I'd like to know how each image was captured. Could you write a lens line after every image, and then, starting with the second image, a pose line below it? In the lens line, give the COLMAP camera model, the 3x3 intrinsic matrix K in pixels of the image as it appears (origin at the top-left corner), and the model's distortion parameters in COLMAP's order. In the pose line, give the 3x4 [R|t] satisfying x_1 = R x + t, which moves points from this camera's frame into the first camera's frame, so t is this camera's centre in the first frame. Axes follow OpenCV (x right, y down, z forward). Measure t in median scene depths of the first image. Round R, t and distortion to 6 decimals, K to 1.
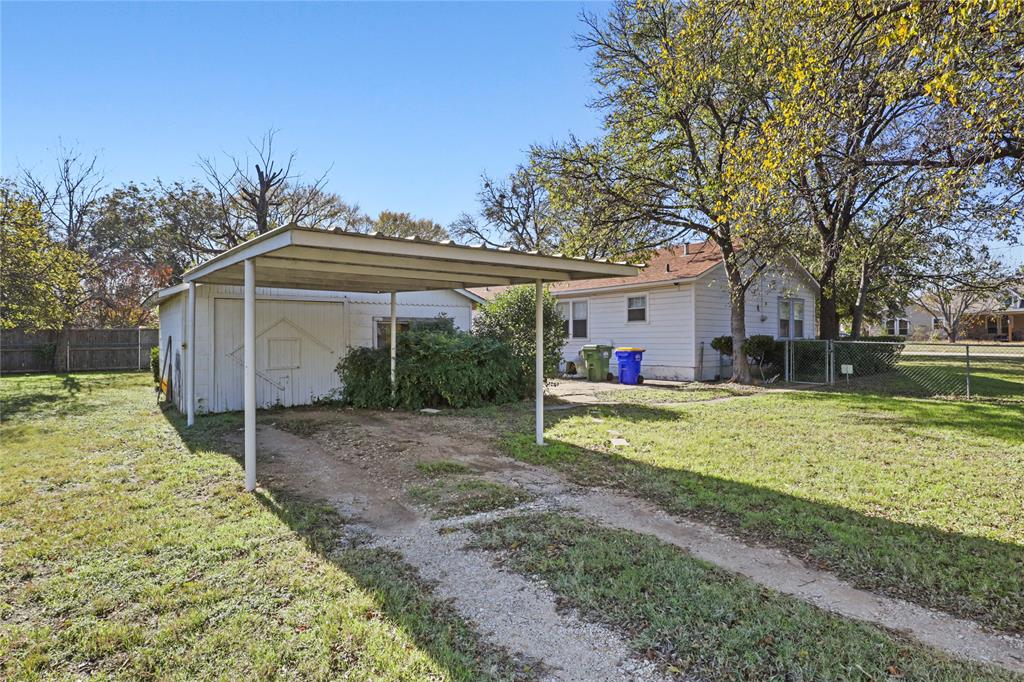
lens RADIAL K [[549.0, 0, 516.1], [0, 549.0, 334.8], [0, 0, 1]] dist [-0.002223, 0.000015]
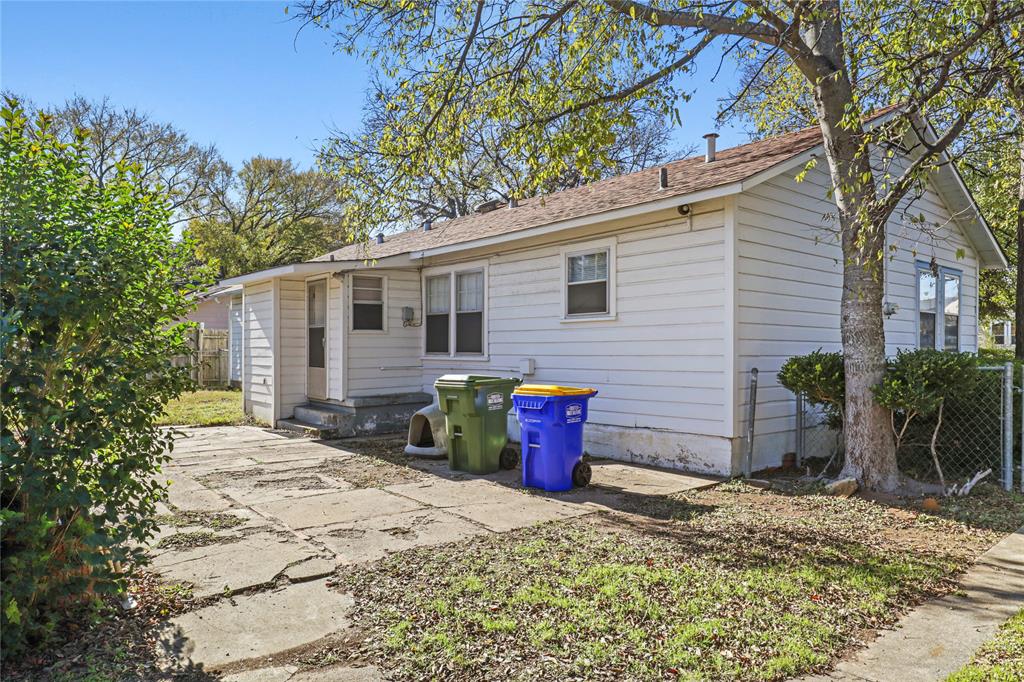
lens RADIAL K [[671.3, 0, 508.3], [0, 671.3, 348.5], [0, 0, 1]] dist [0.004001, 0.000002]
pose [[0.999936, 0.001842, 0.011190, 0.168901], [-0.001938, 0.999961, 0.008594, -0.003787], [-0.011174, -0.008615, 0.999900, 0.549117]]
